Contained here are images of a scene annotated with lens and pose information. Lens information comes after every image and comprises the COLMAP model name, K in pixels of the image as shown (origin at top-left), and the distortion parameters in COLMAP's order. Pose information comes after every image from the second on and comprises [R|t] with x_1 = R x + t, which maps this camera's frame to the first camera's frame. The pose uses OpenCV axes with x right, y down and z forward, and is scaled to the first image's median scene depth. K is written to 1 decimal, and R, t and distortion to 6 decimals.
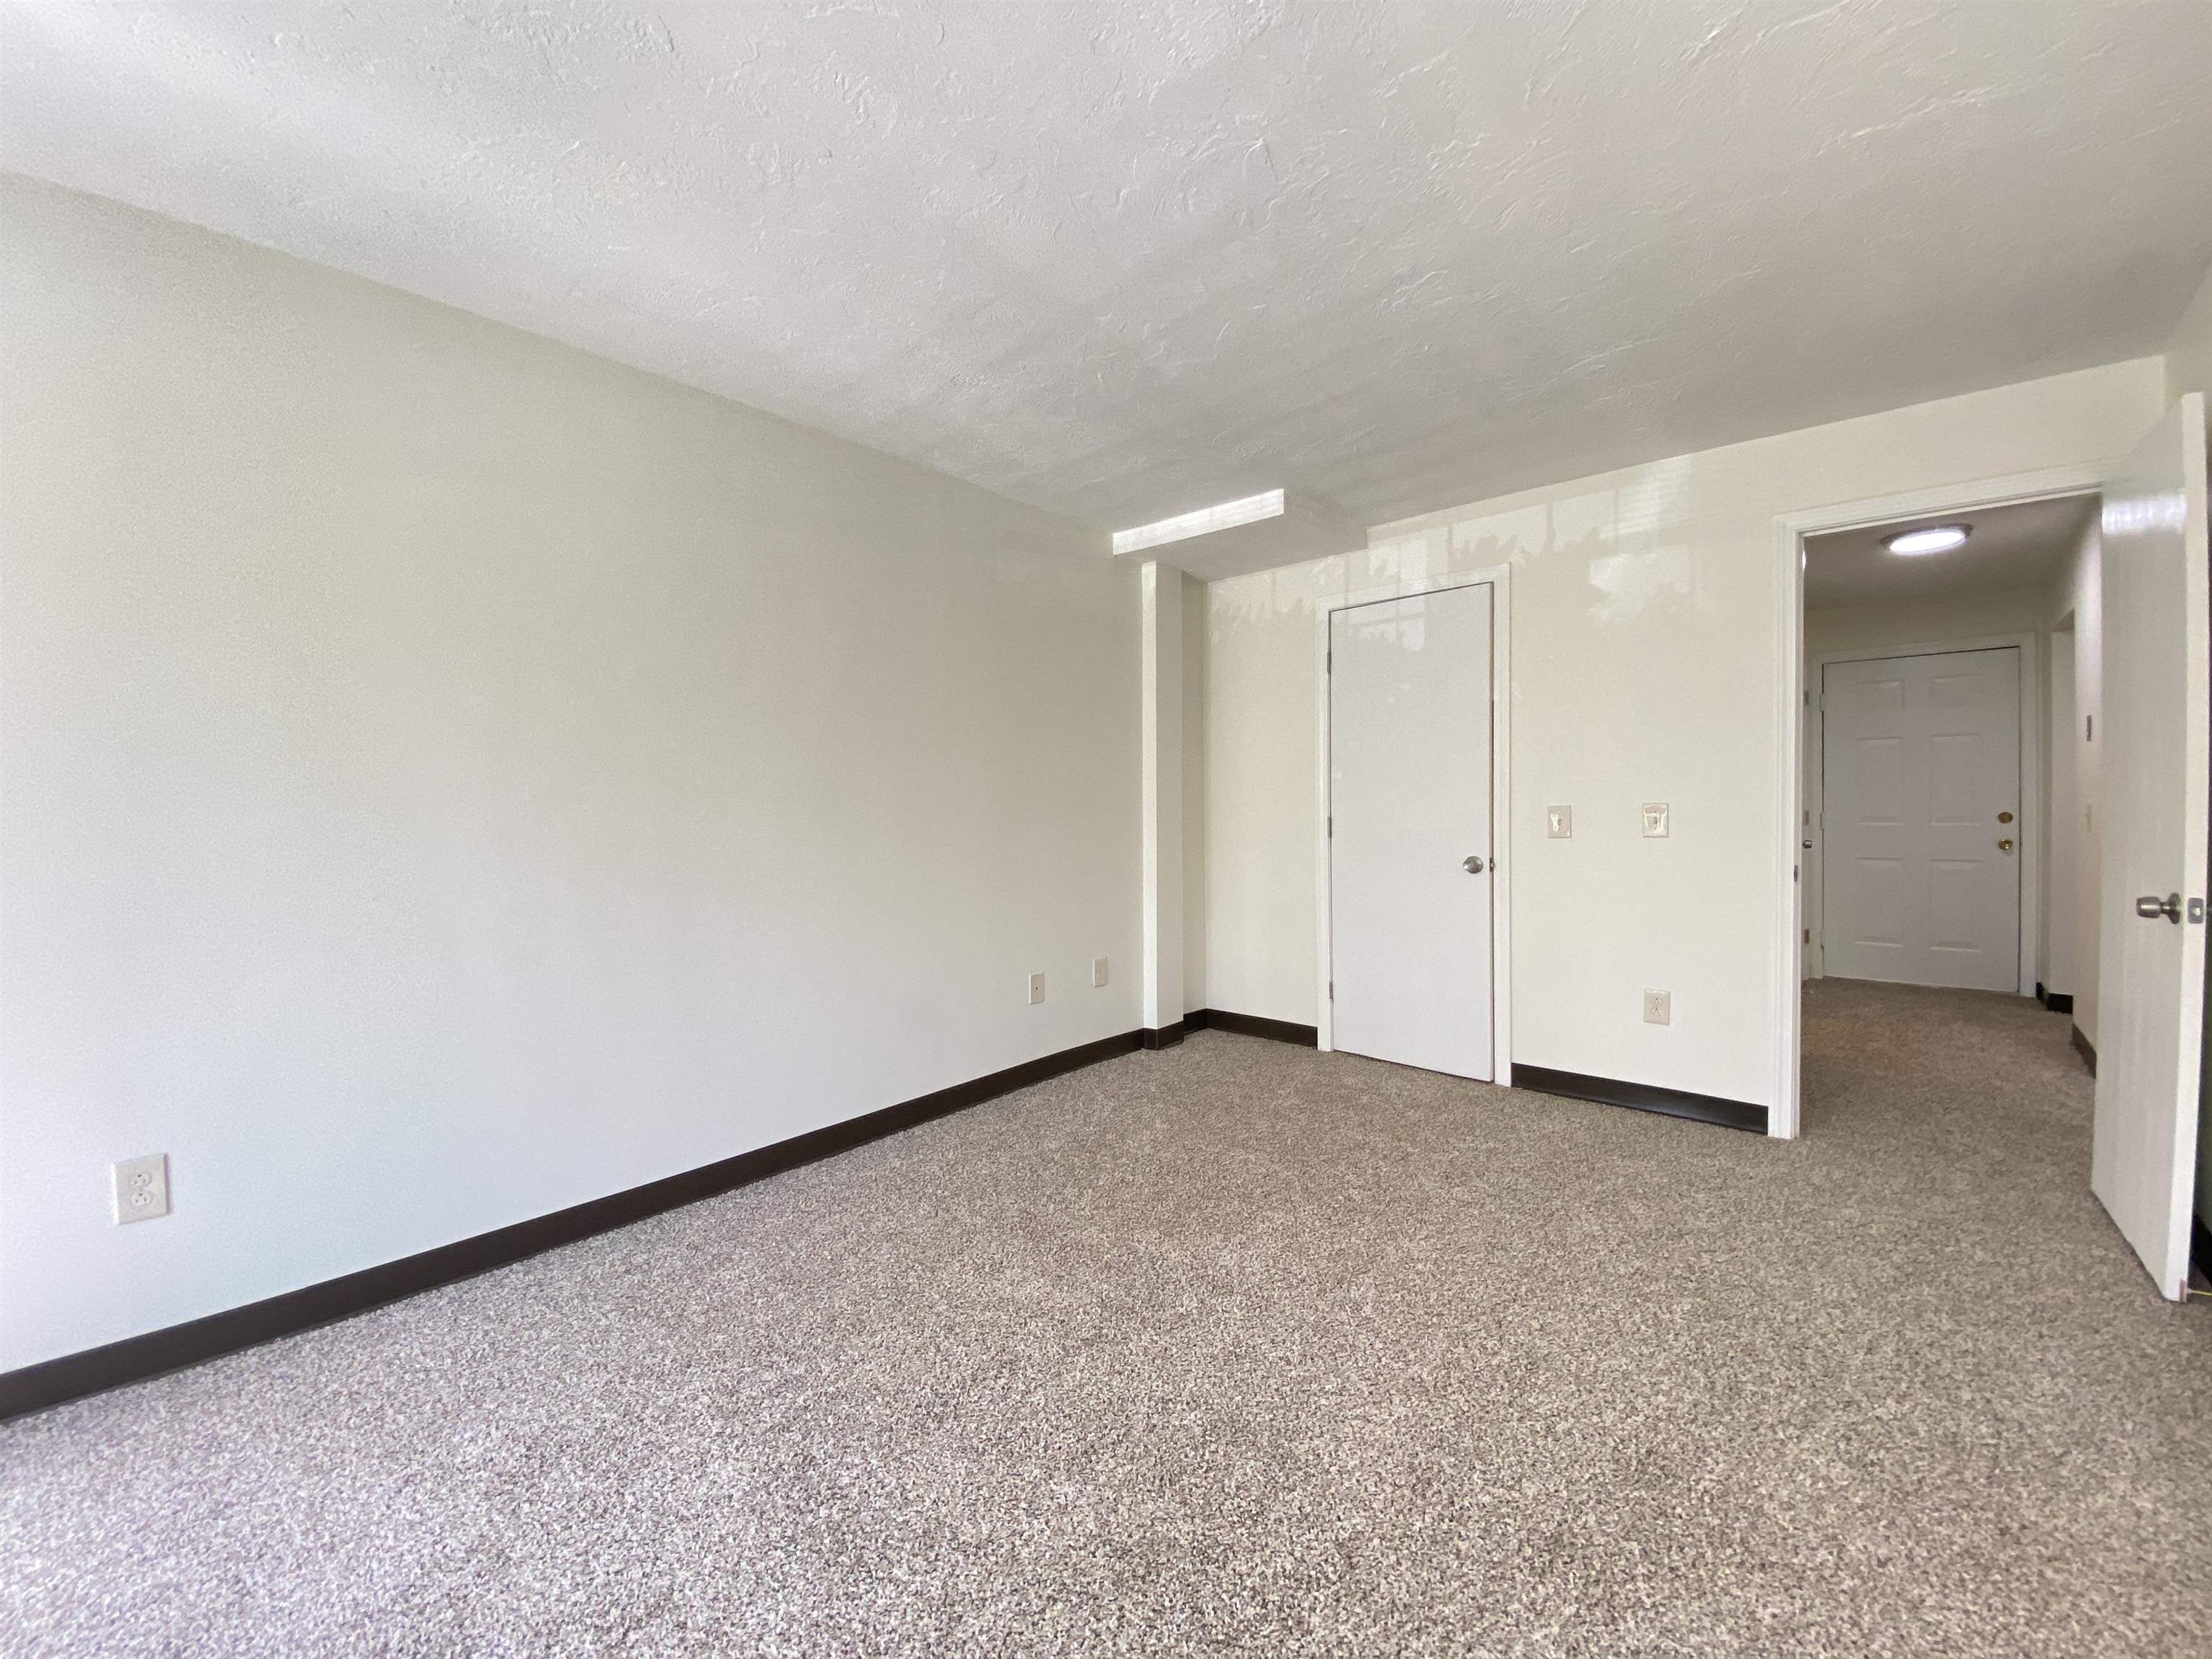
lens RADIAL K [[888.5, 0, 1098.0], [0, 888.5, 818.9], [0, 0, 1]] dist [0.011824, -0.016750]
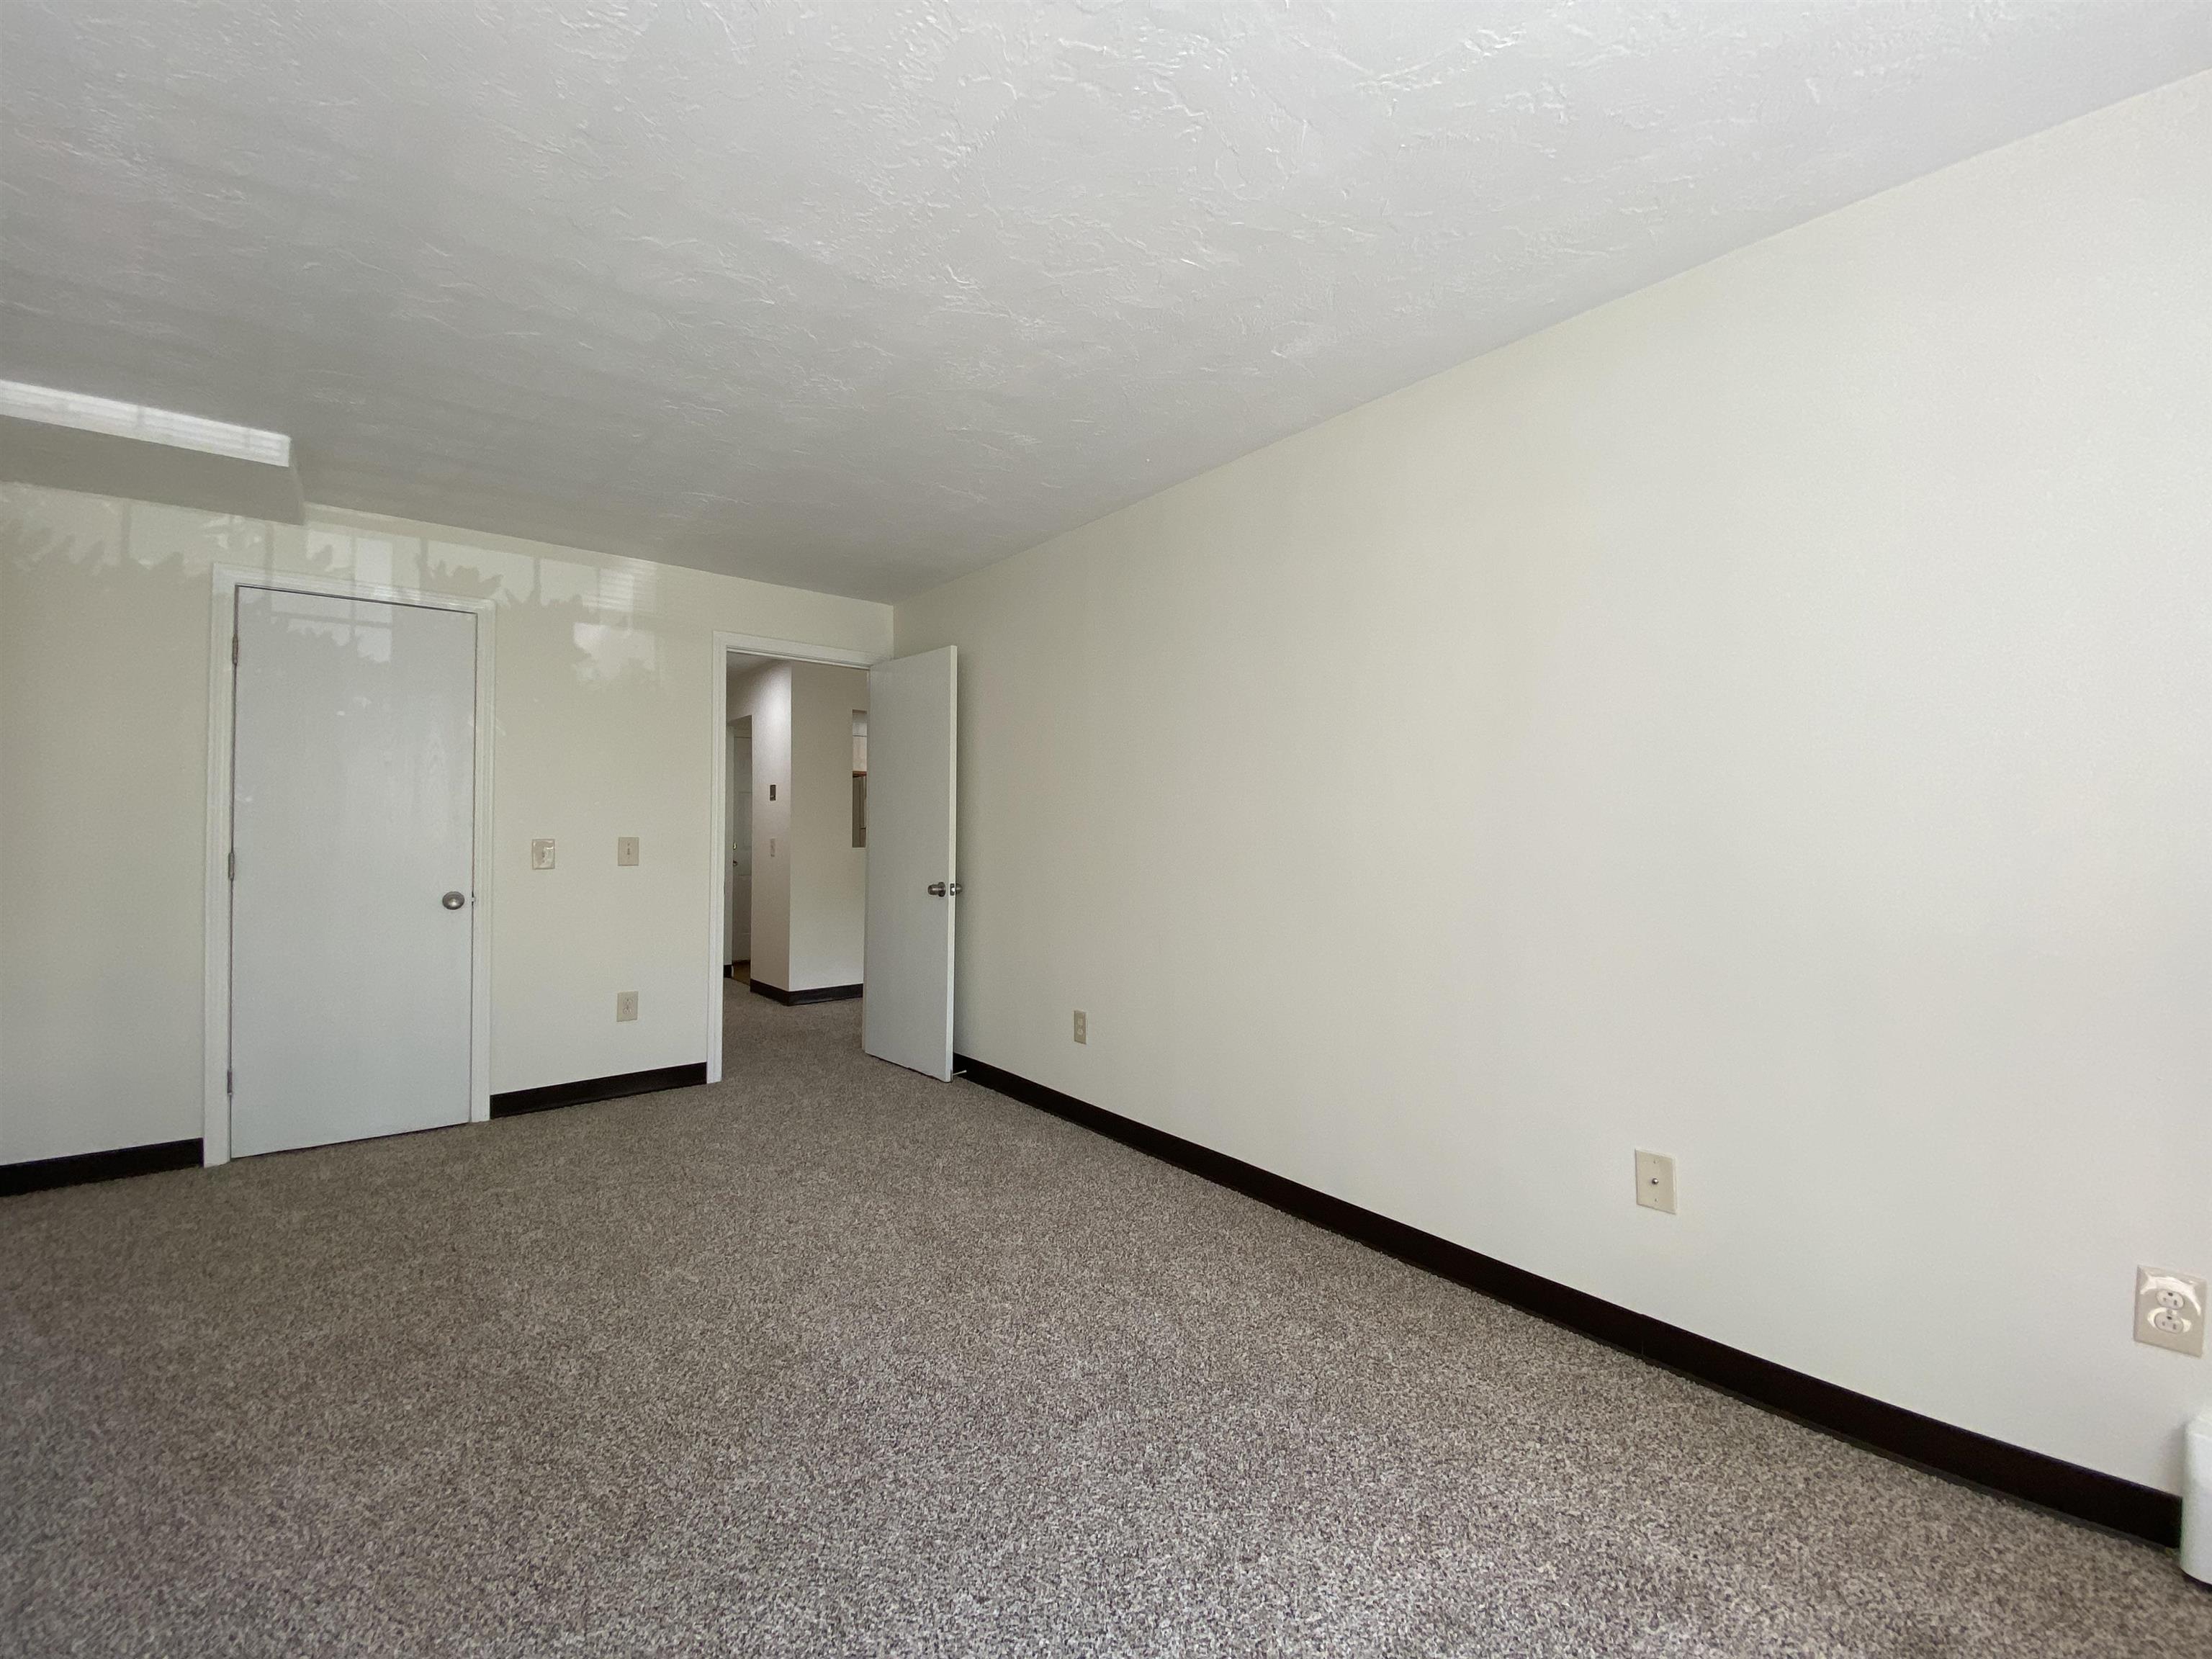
lens RADIAL K [[925.6, 0, 1053.1], [0, 925.6, 826.5], [0, 0, 1]] dist [0.043921, -0.029773]
pose [[0.175225, 0.018136, 0.984361, -0.487228], [0.013047, 0.999700, -0.020742, 0.001315], [-0.984442, 0.016478, 0.174936, 0.194703]]
